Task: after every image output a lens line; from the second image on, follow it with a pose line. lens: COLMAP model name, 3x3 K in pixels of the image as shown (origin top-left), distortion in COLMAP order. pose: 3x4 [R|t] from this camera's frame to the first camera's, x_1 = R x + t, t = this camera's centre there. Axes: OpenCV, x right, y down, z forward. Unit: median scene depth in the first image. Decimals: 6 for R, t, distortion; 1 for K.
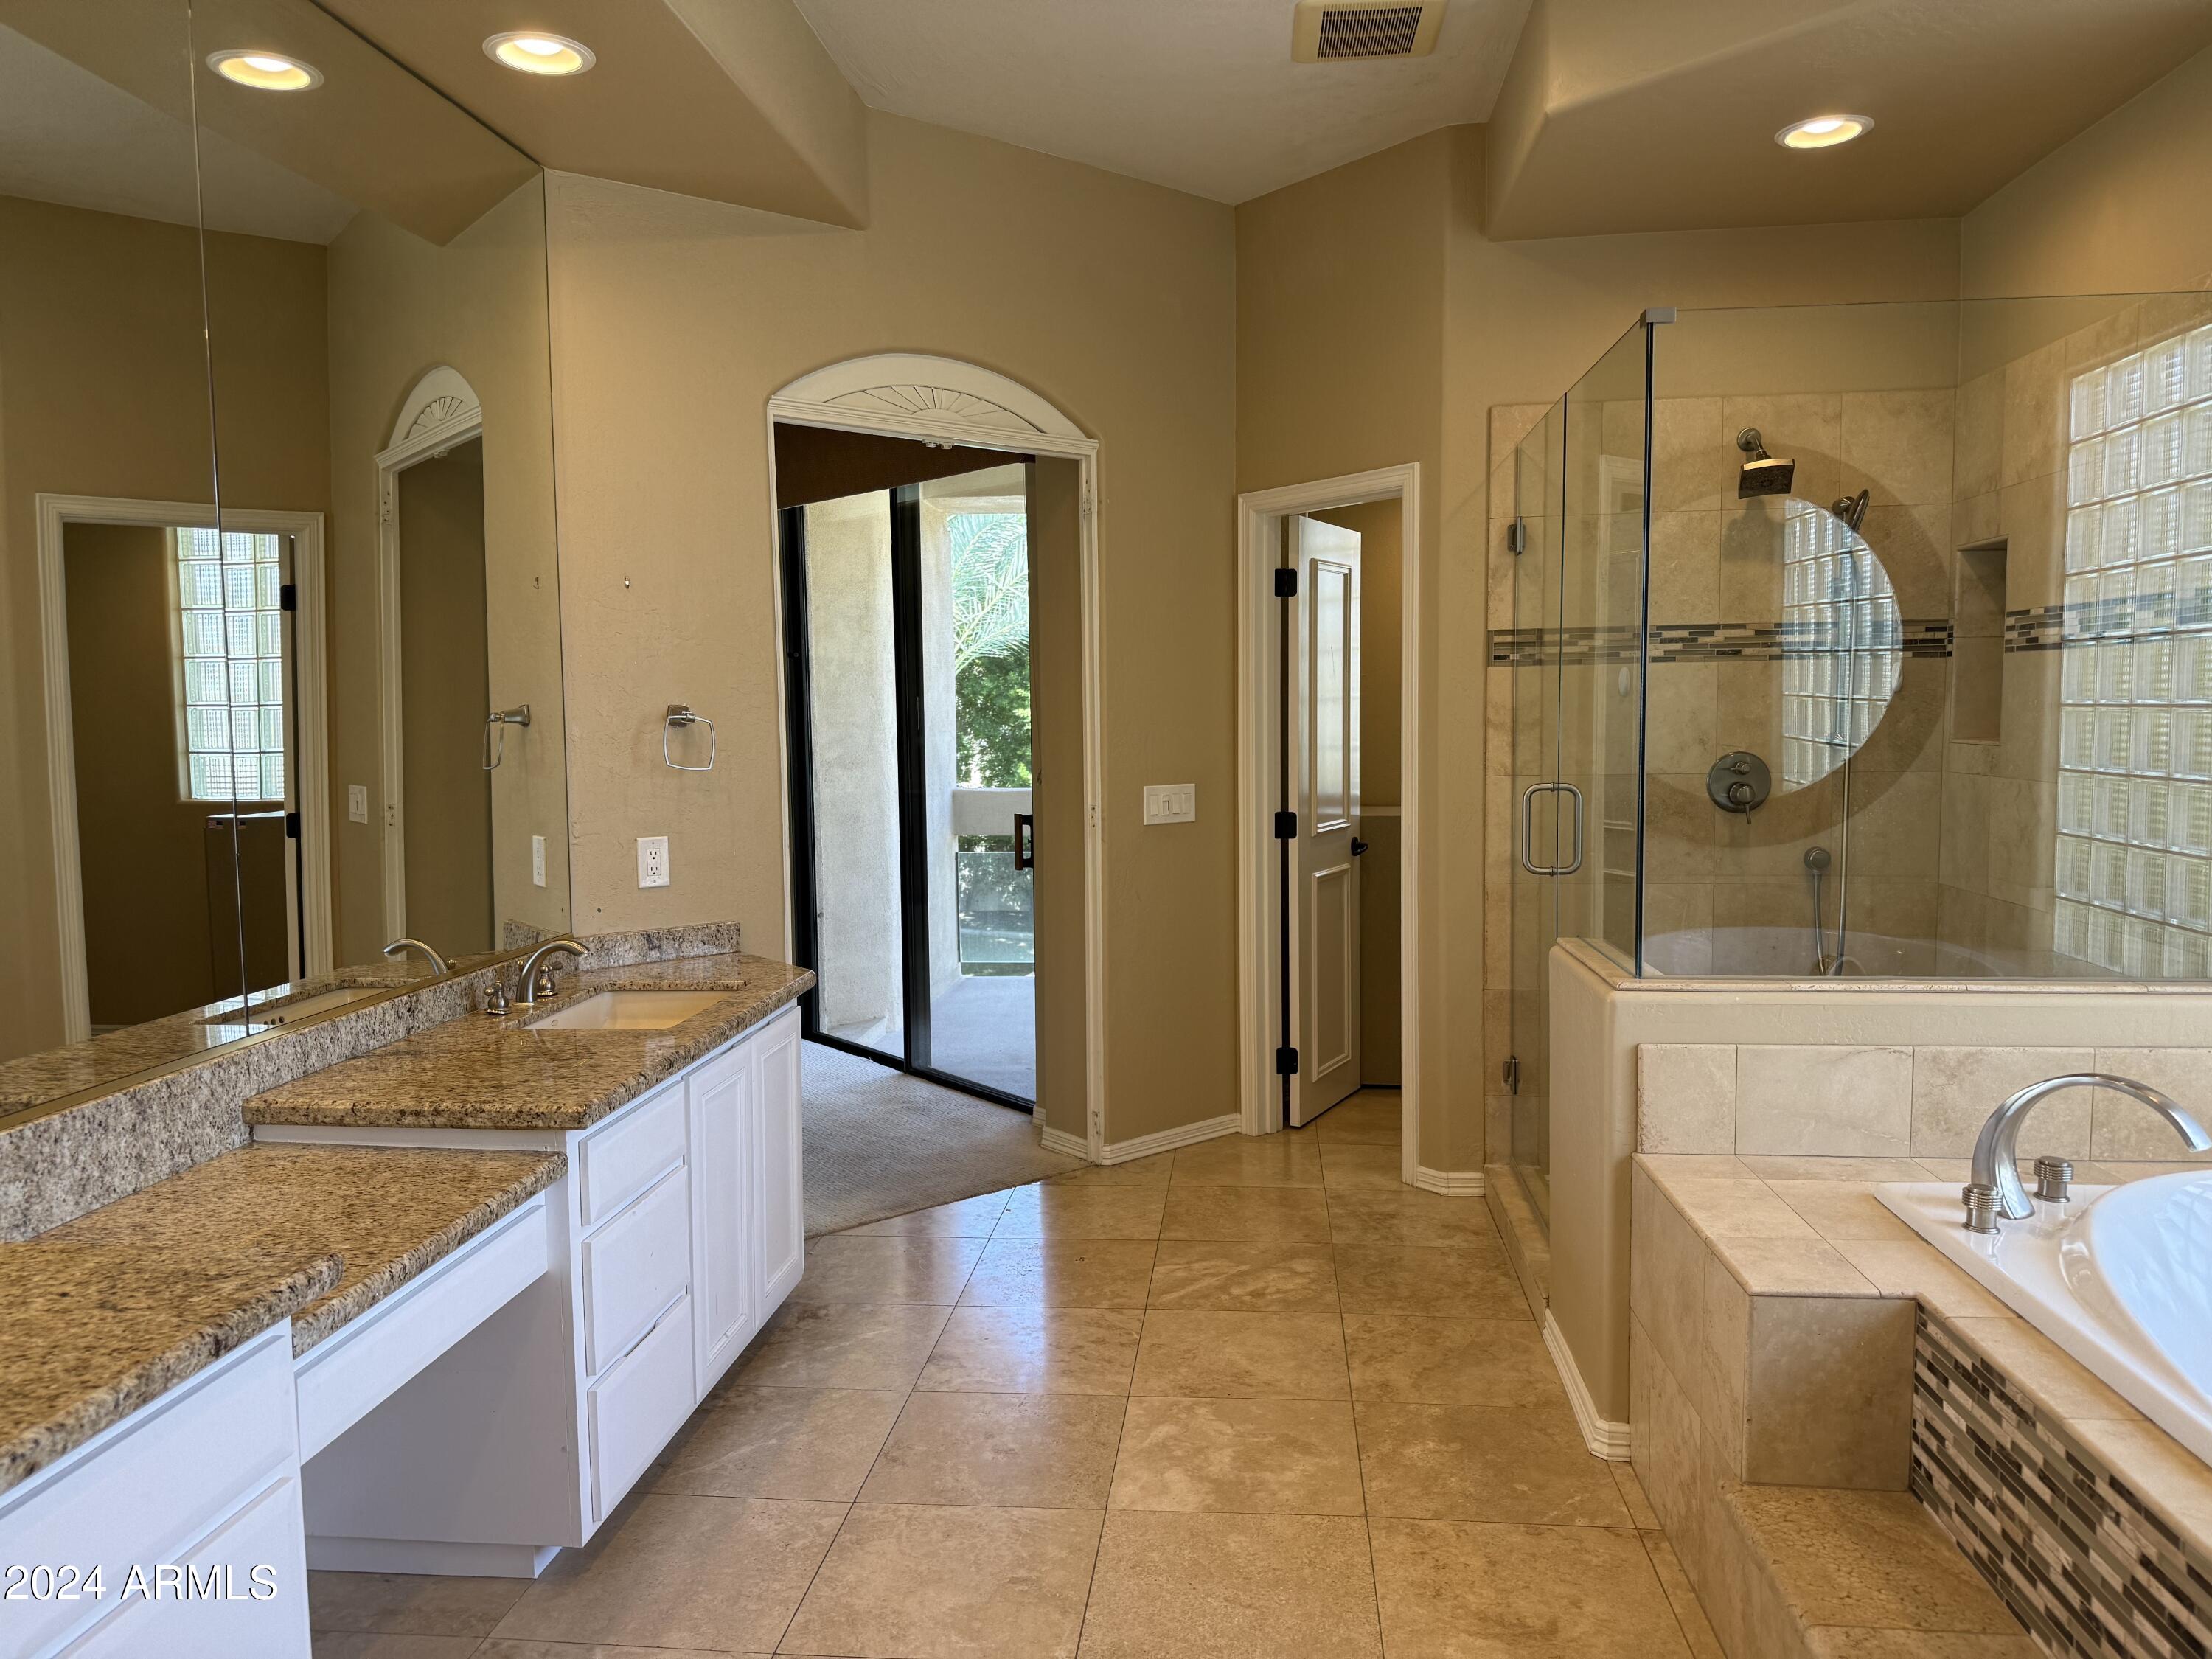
lens RADIAL K [[1543.7, 0, 1094.8], [0, 1543.7, 834.2], [0, 0, 1]] dist [0.142524, -0.178149]
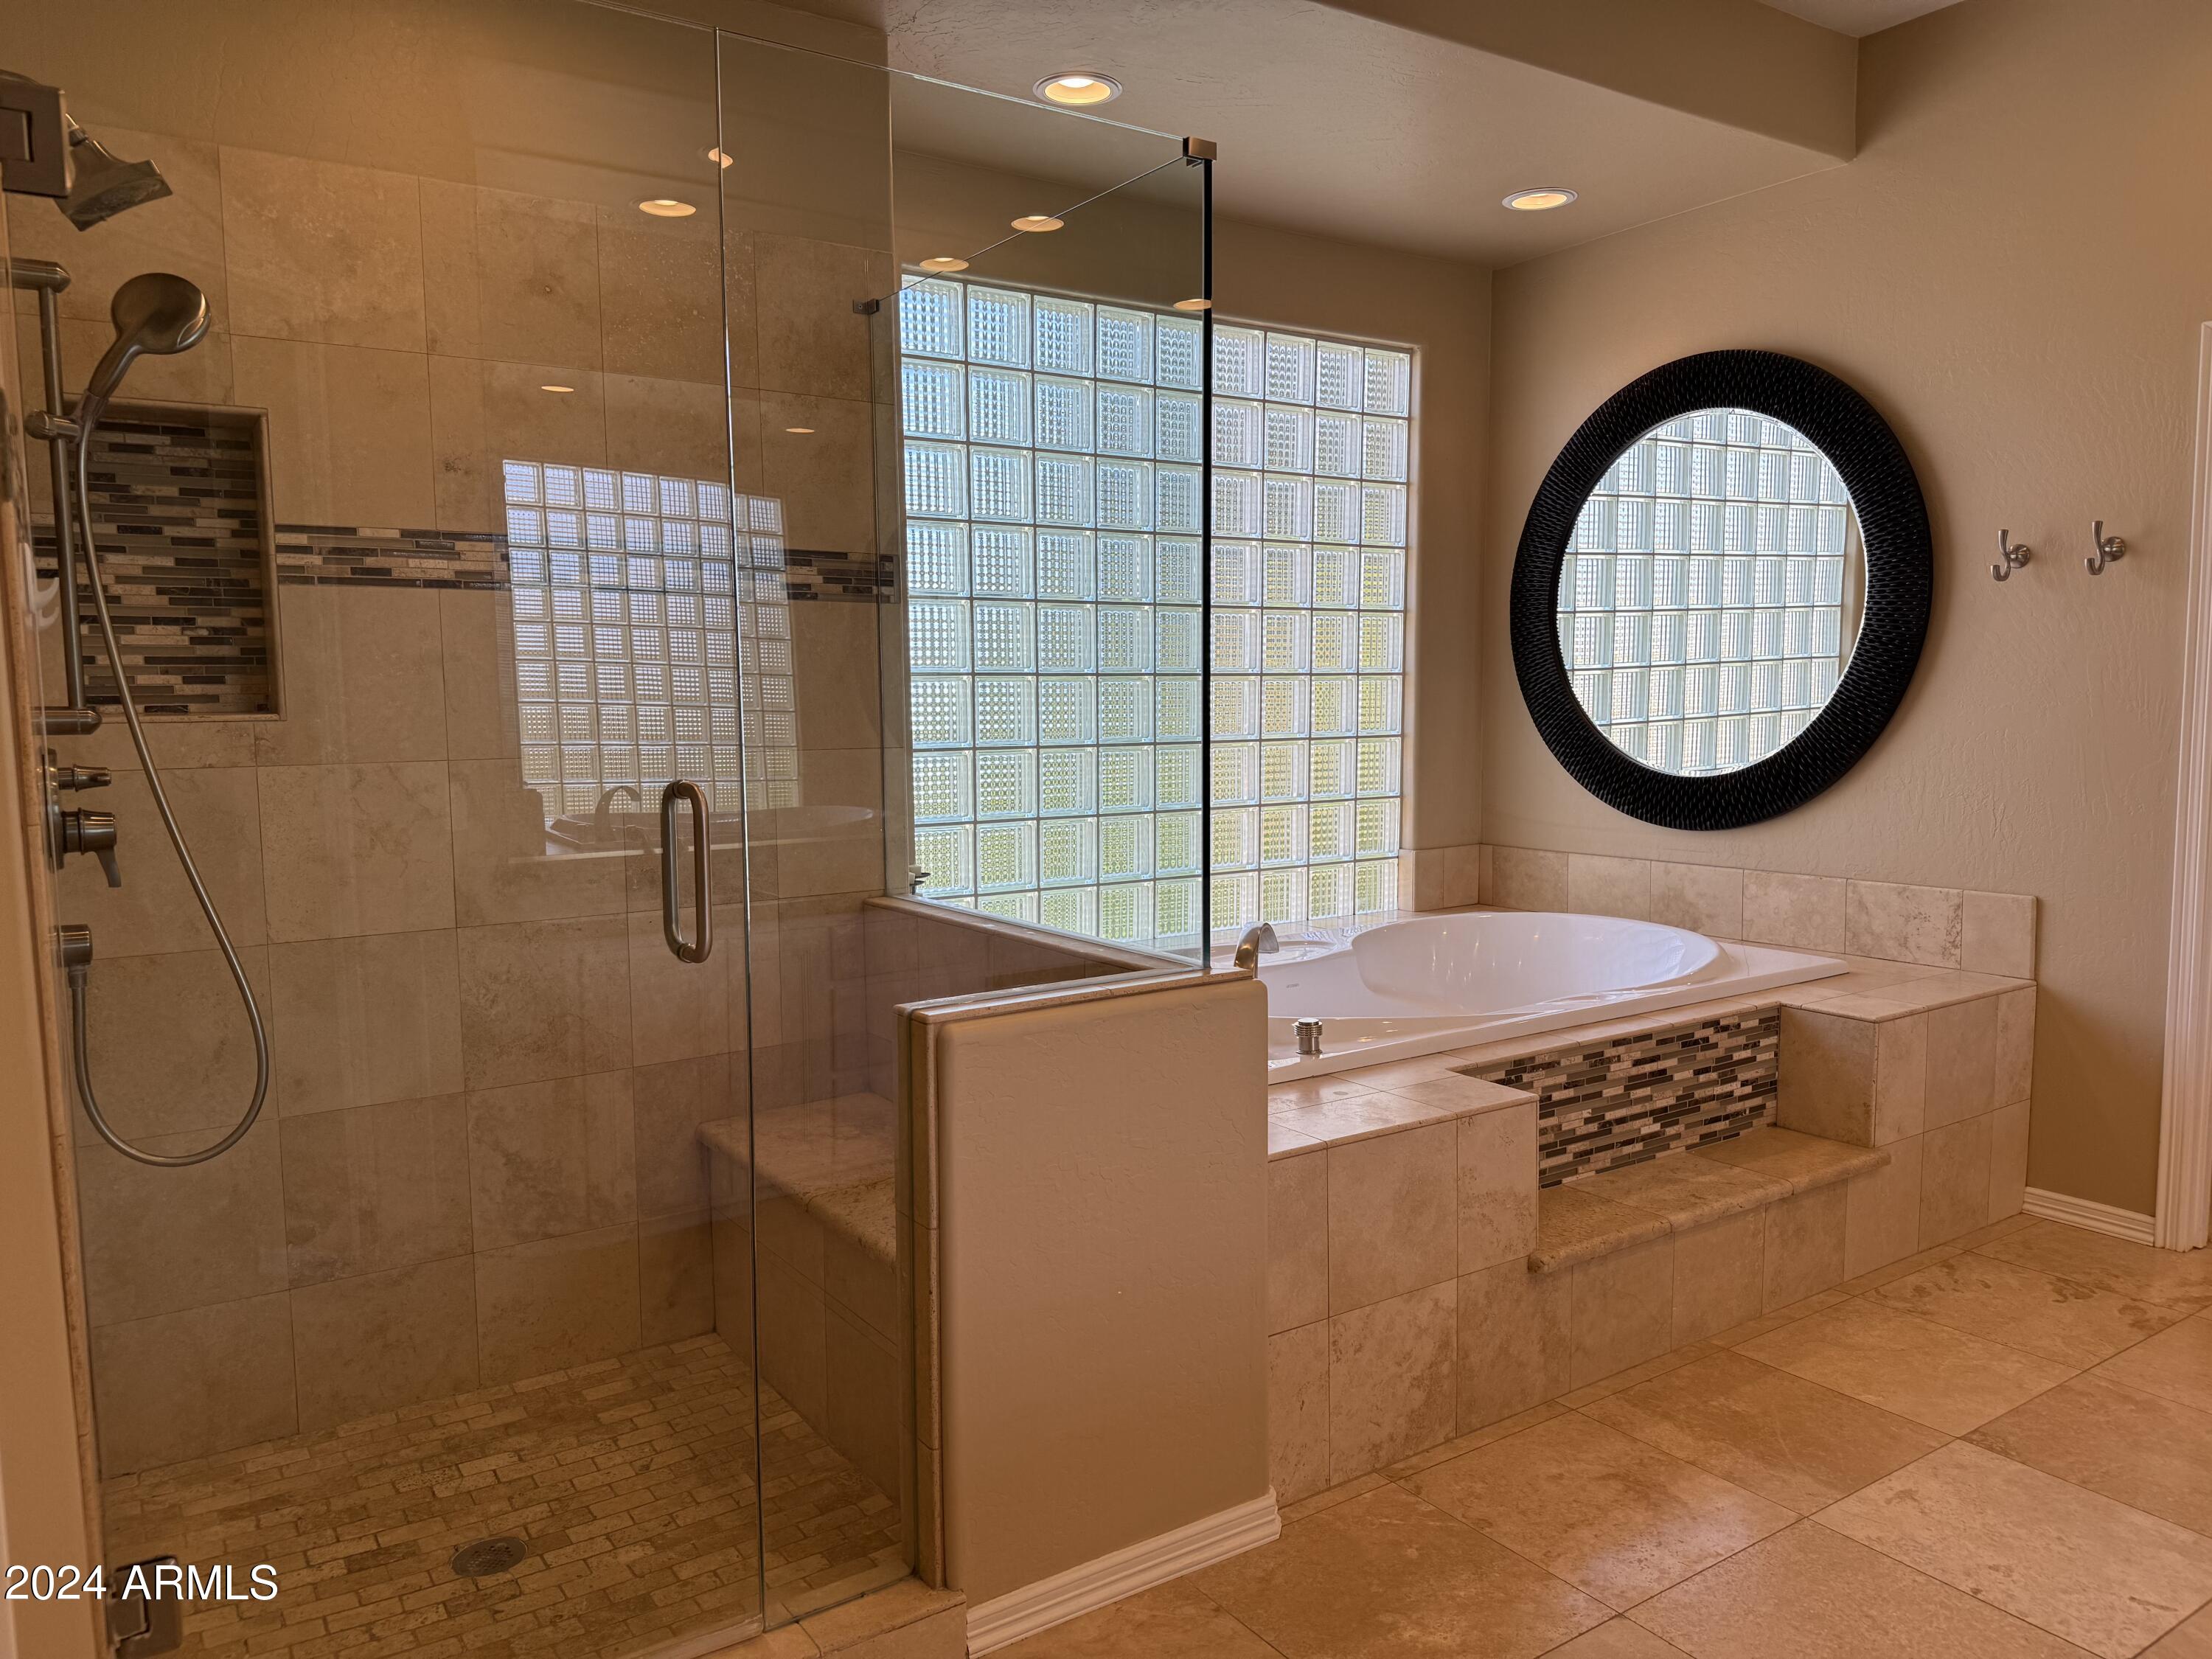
lens RADIAL K [[1573.8, 0, 1098.5], [0, 1573.8, 824.8], [0, 0, 1]] dist [0.002562, 0.003001]
pose [[-0.644526, -0.048596, 0.763036, -0.262564], [0.079814, 0.988249, 0.130357, -0.100916], [-0.760405, 0.144919, -0.633074, 1.716376]]
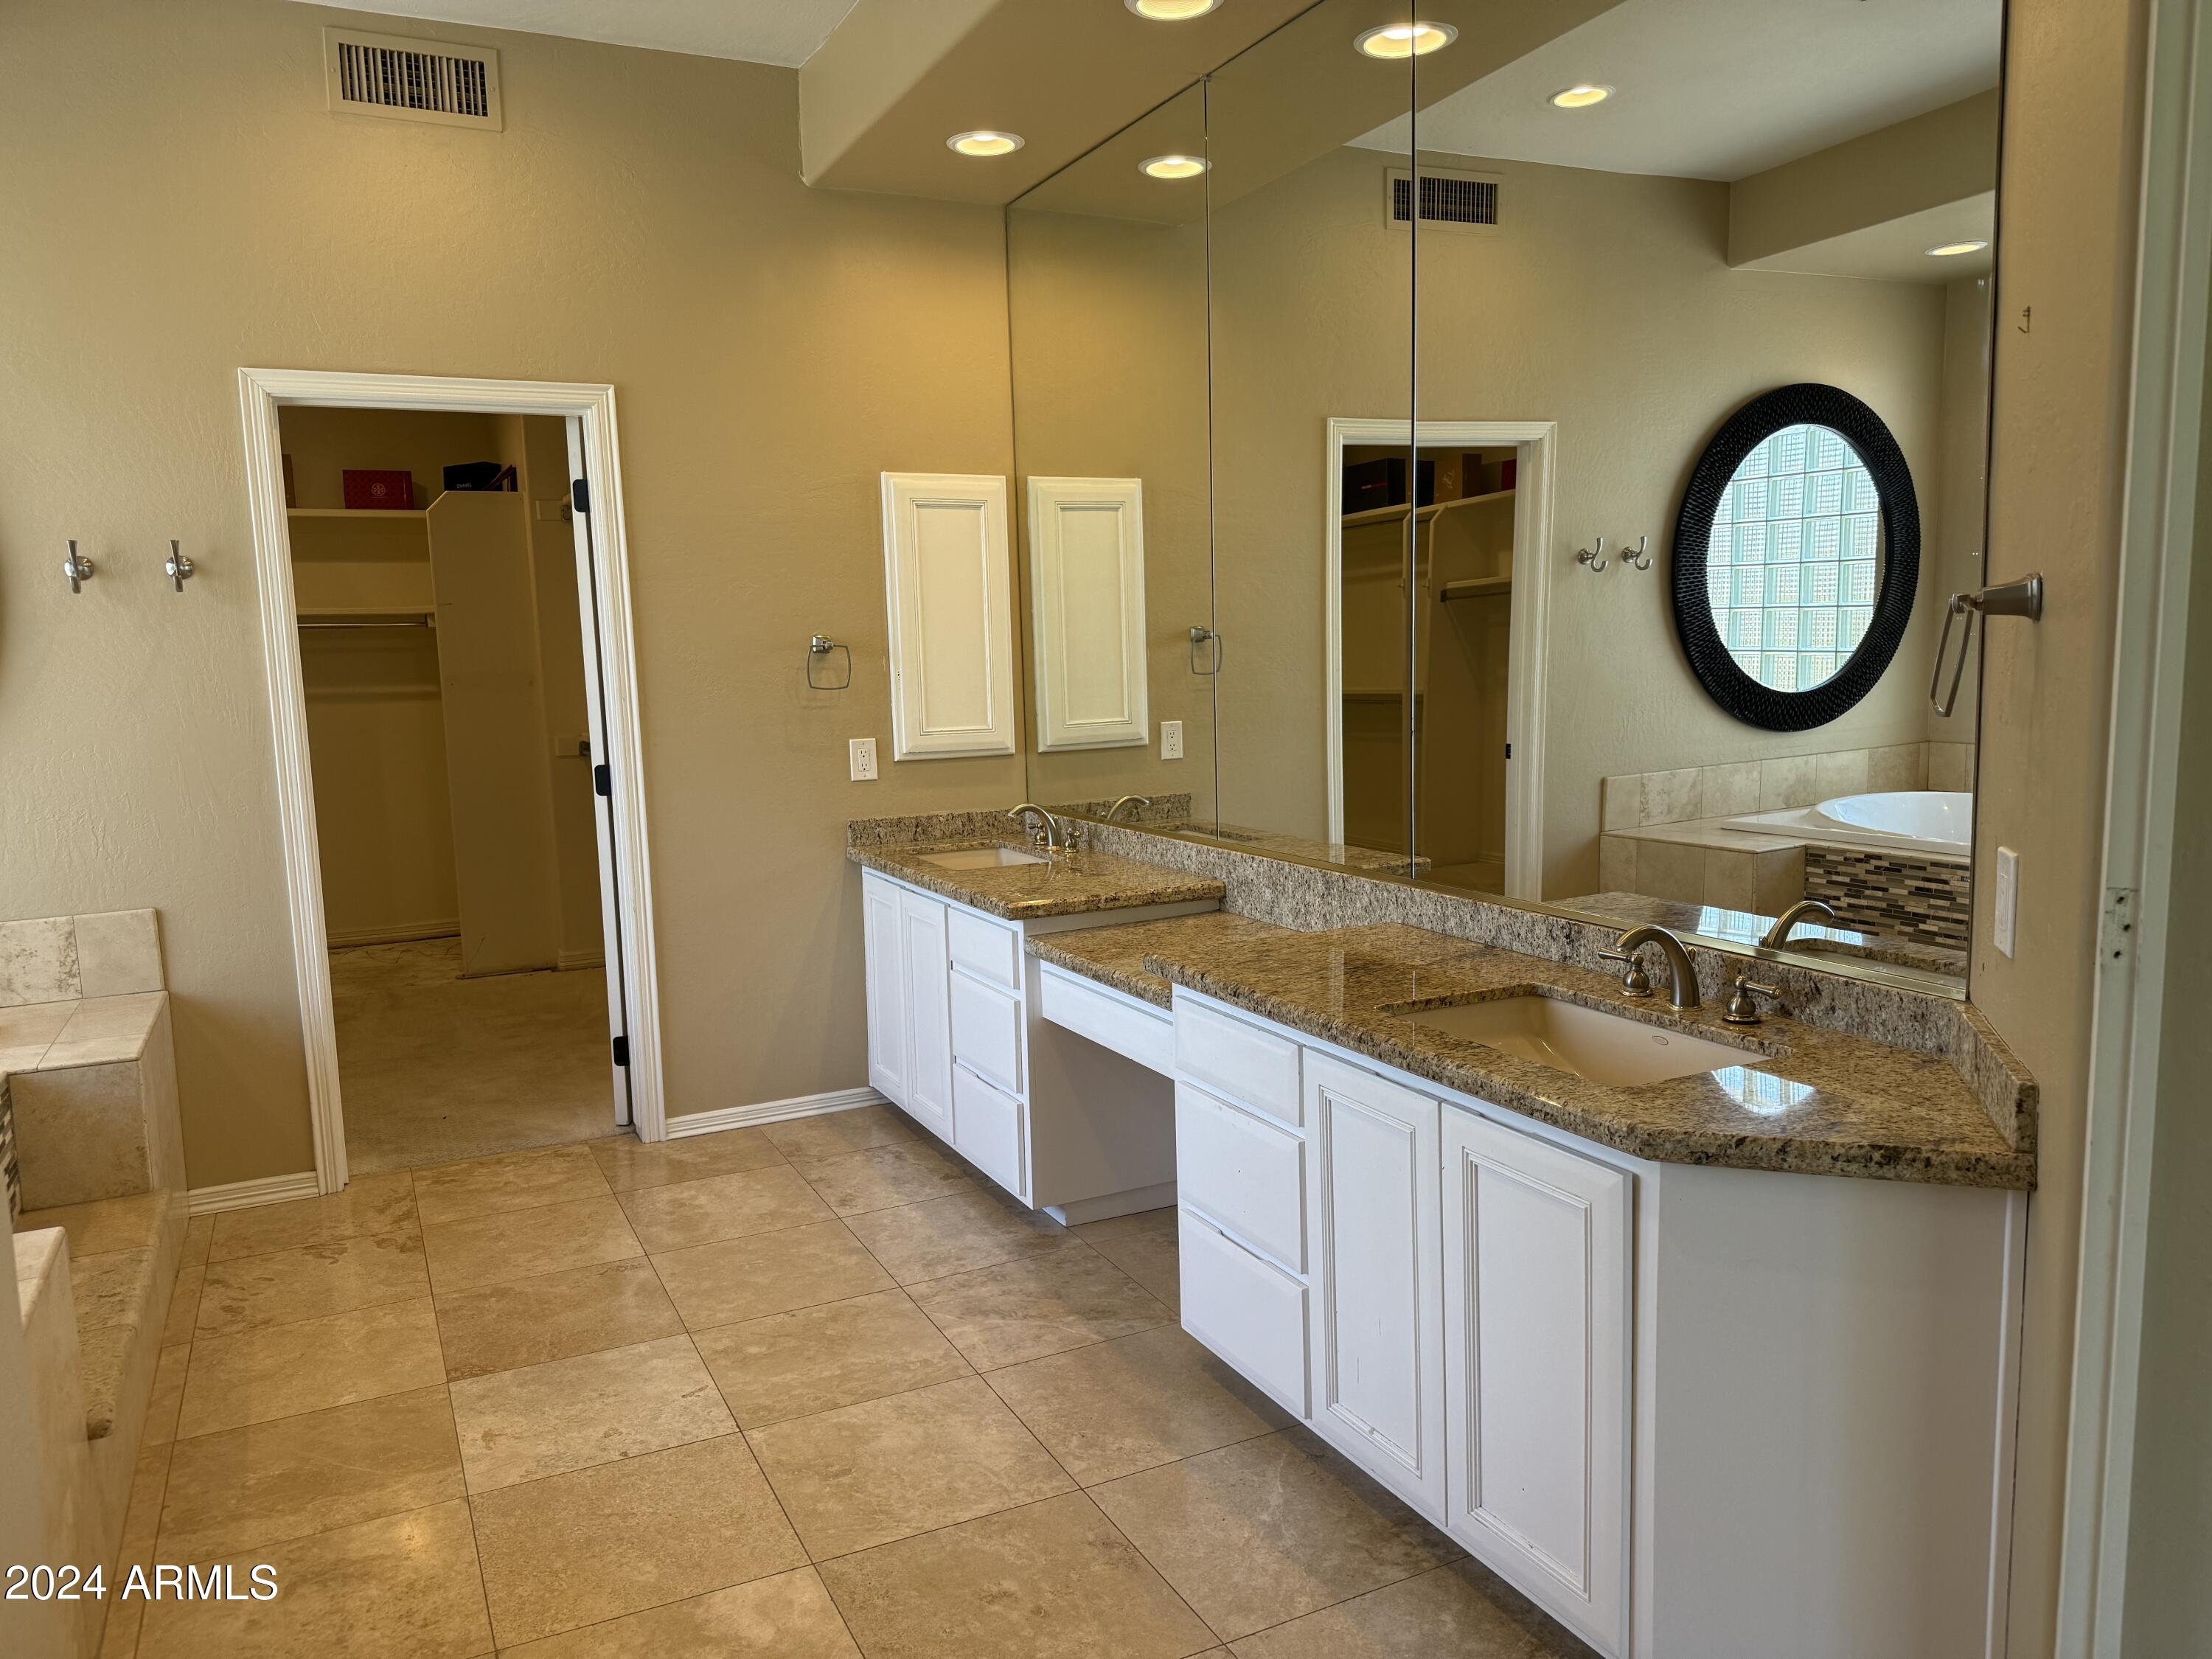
lens RADIAL K [[1573.8, 0, 1098.5], [0, 1573.8, 824.8], [0, 0, 1]] dist [0.002562, 0.003001]
pose [[-0.840188, 0.095234, -0.533868, 0.312960], [-0.010014, 0.981567, 0.190856, -0.141008], [0.542204, 0.165701, -0.823747, 1.816659]]
